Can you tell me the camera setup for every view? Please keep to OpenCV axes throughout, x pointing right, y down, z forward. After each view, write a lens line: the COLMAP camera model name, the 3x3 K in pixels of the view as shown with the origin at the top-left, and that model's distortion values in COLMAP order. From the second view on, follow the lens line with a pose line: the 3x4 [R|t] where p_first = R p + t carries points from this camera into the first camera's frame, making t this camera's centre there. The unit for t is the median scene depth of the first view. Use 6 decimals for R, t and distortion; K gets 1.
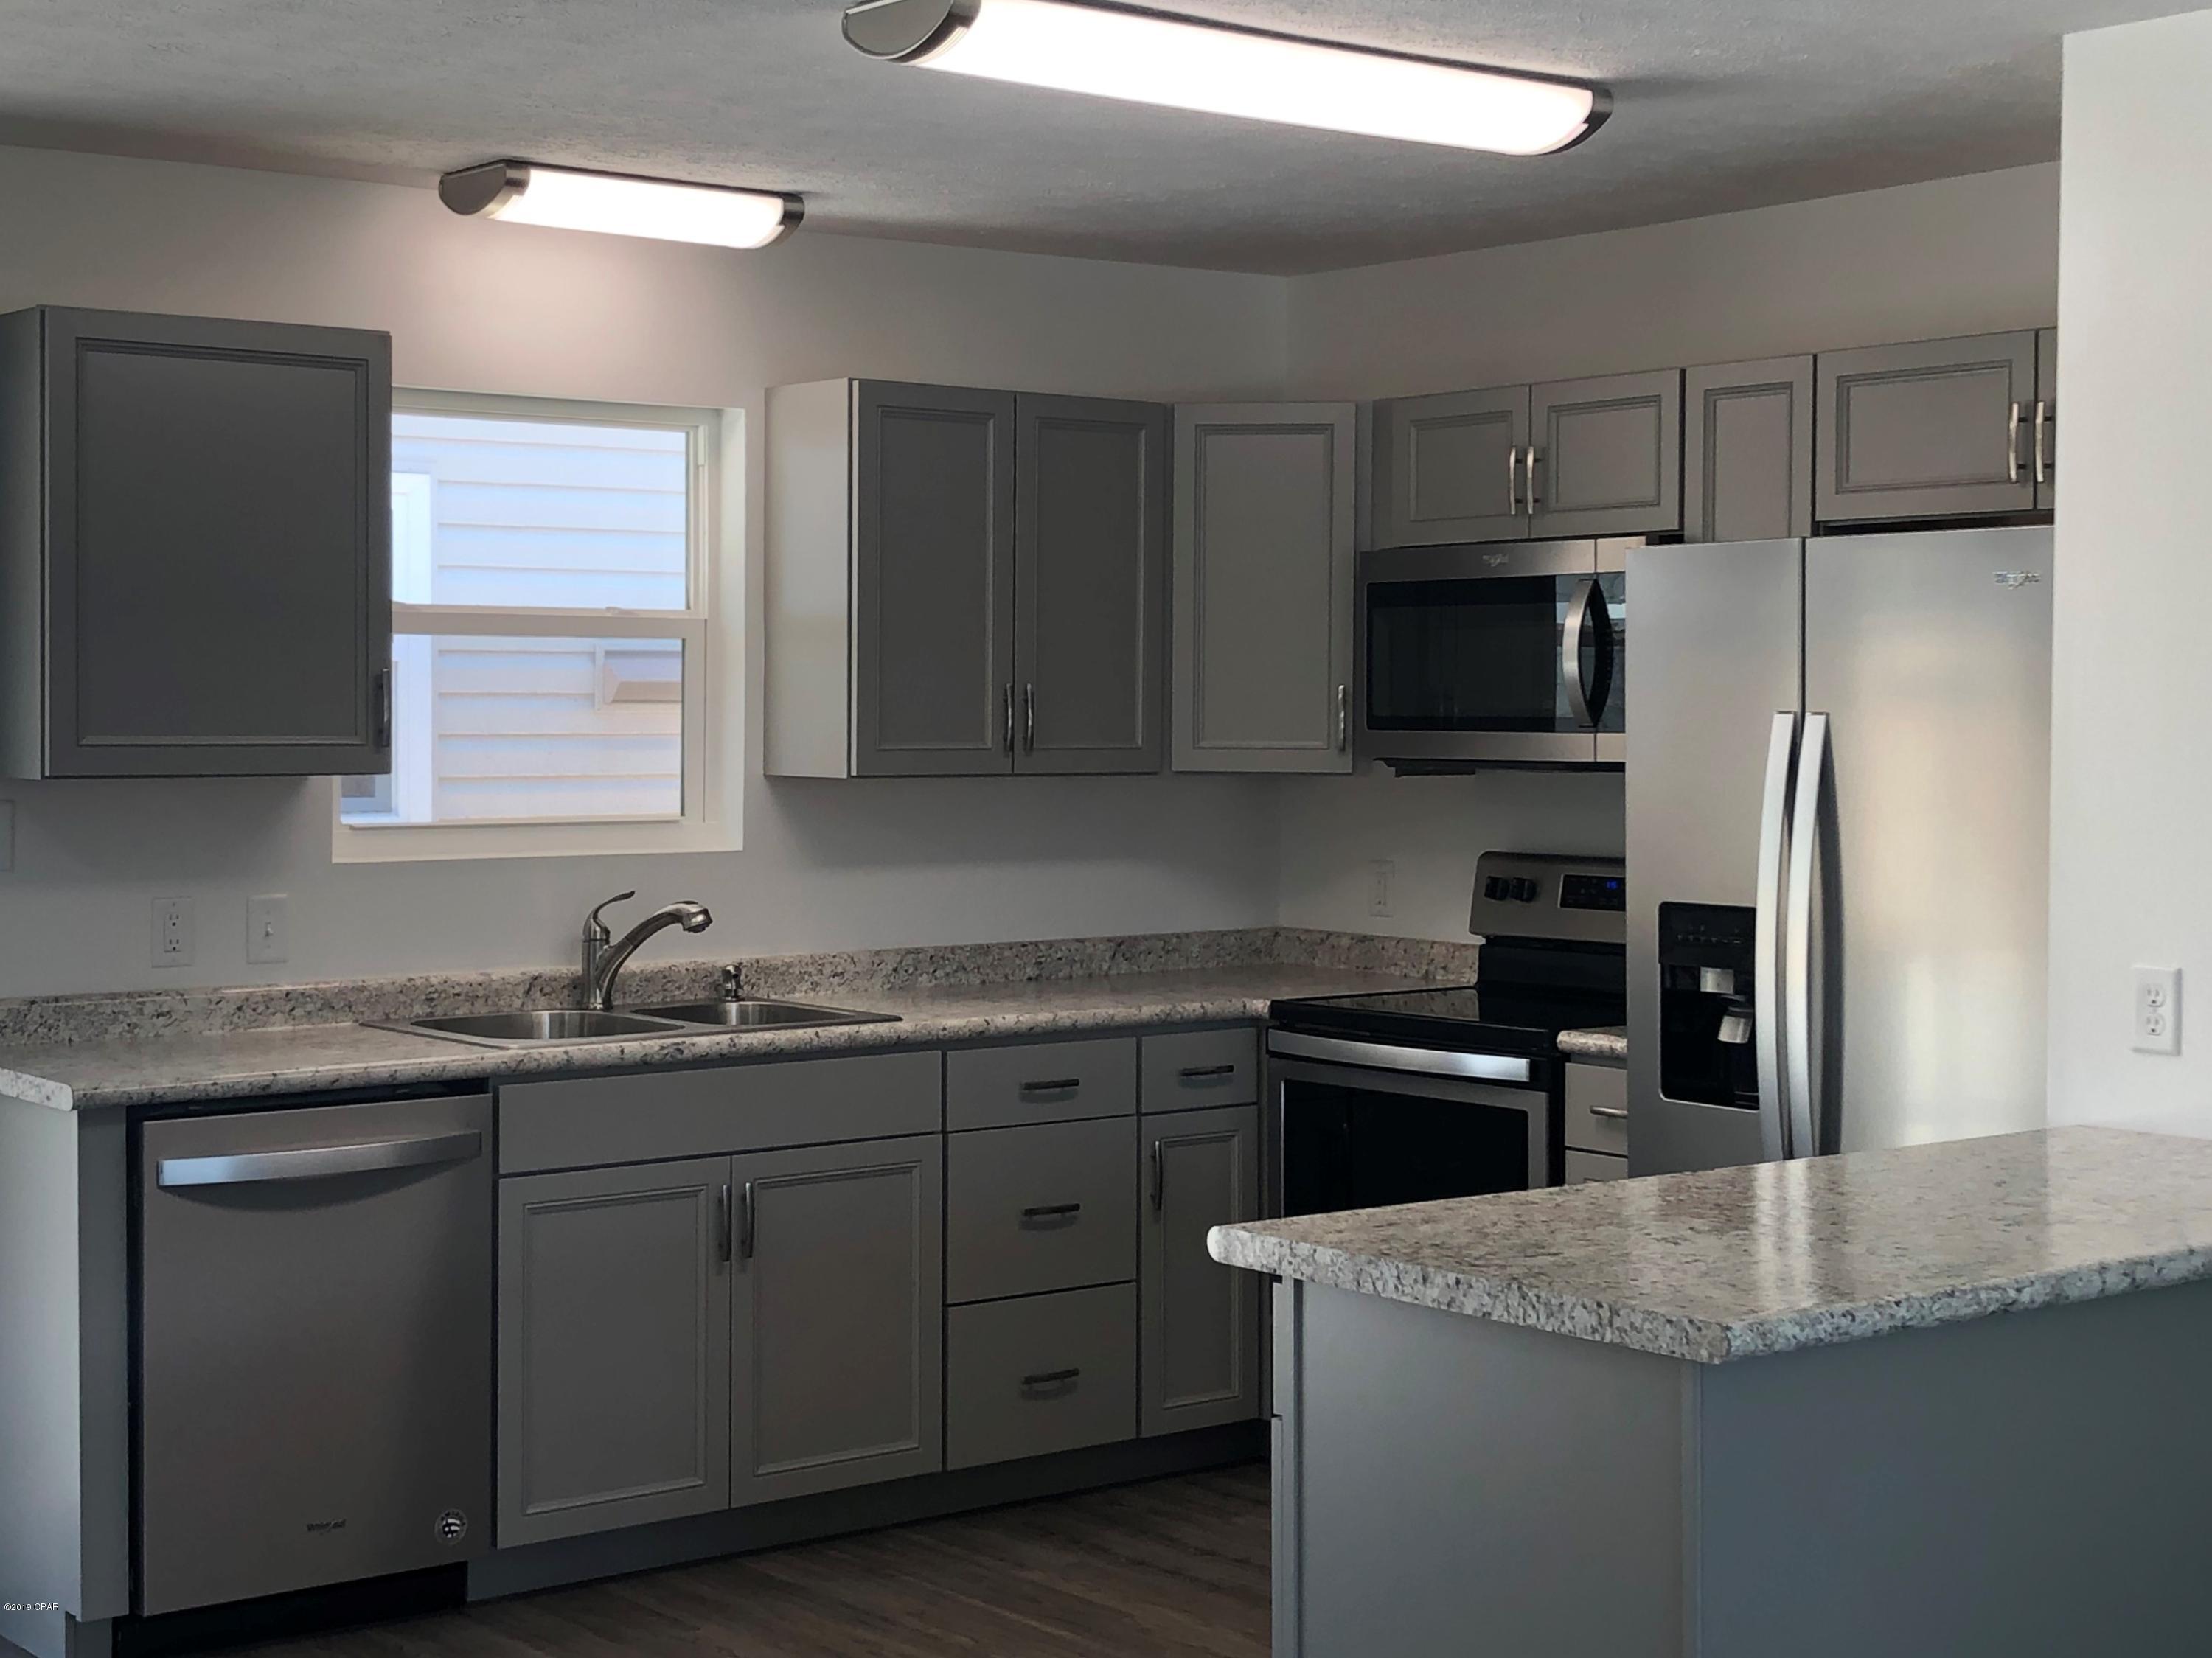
lens RADIAL K [[3276.8, 0, 1105.6], [0, 3276.8, 824.3], [0, 0, 1]] dist [0.056366, 0.000000]
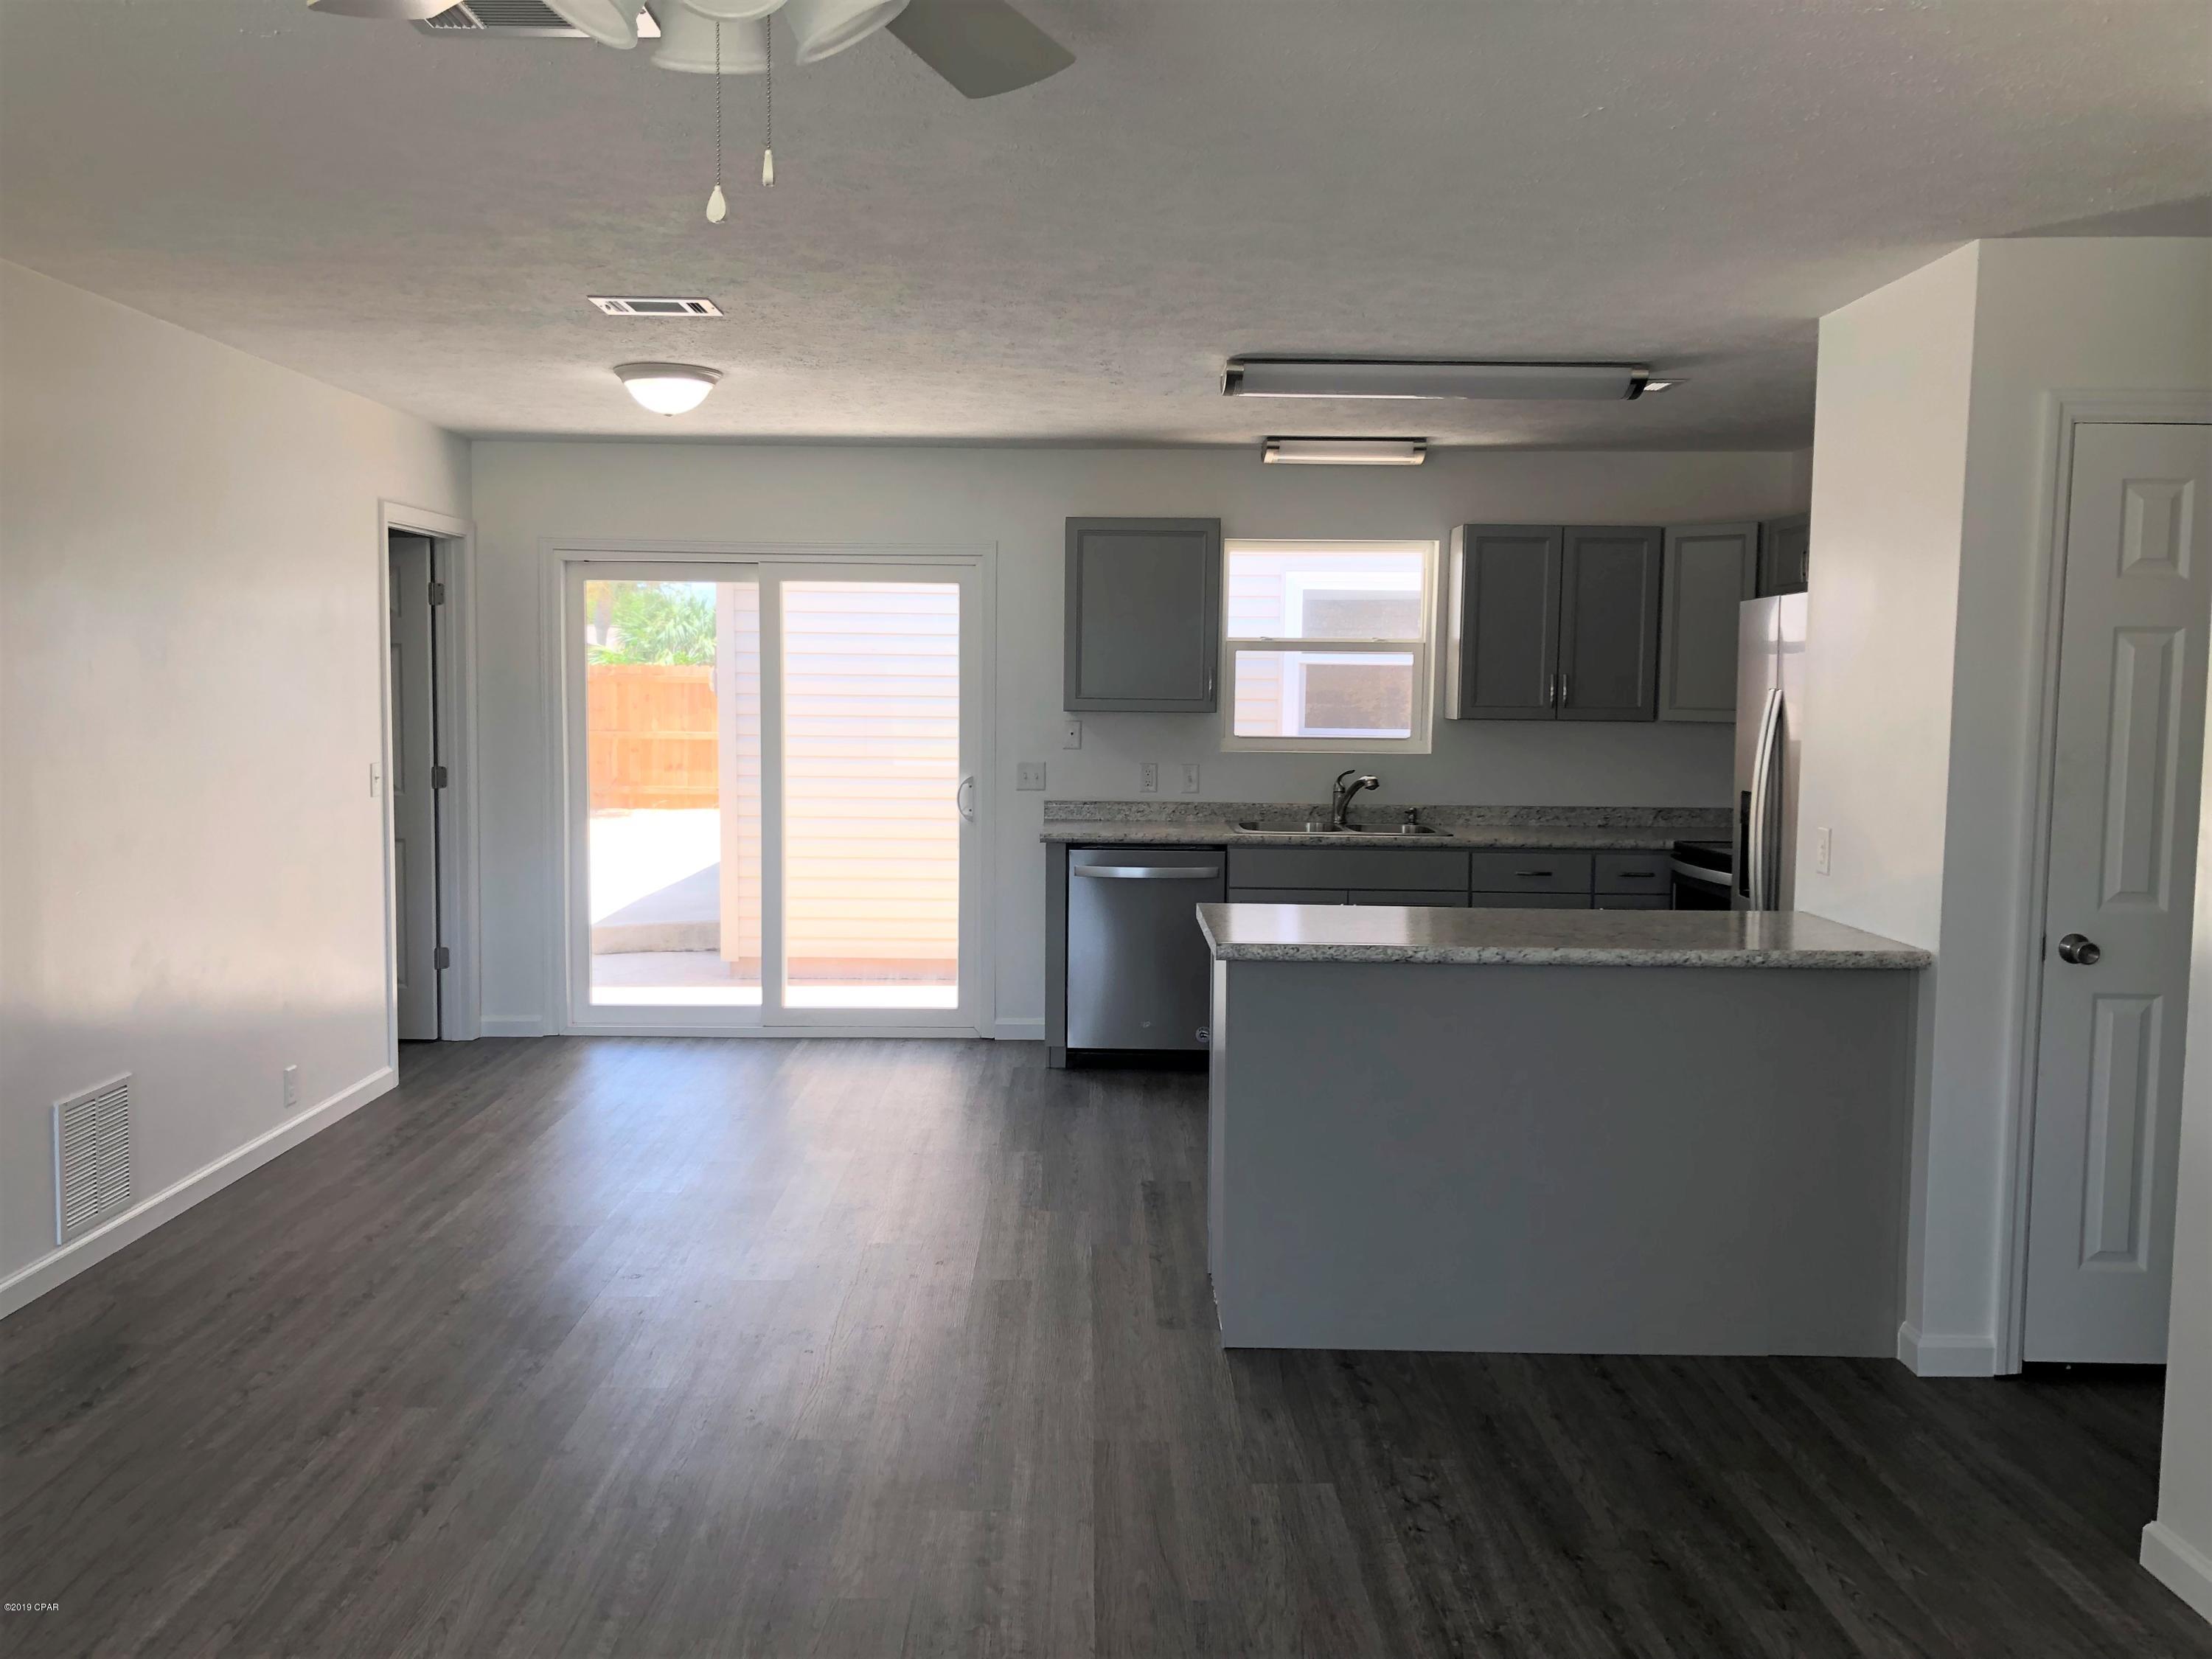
lens RADIAL K [[1808.8, 0, 1106.1], [0, 1808.8, 828.8], [0, 0, 1]] dist [0.047813, 0.003227]
pose [[0.774884, 0.059332, -0.629313, 0.467056], [-0.034054, 0.998058, 0.052165, 0.002734], [0.631186, -0.018991, 0.775399, -0.027714]]
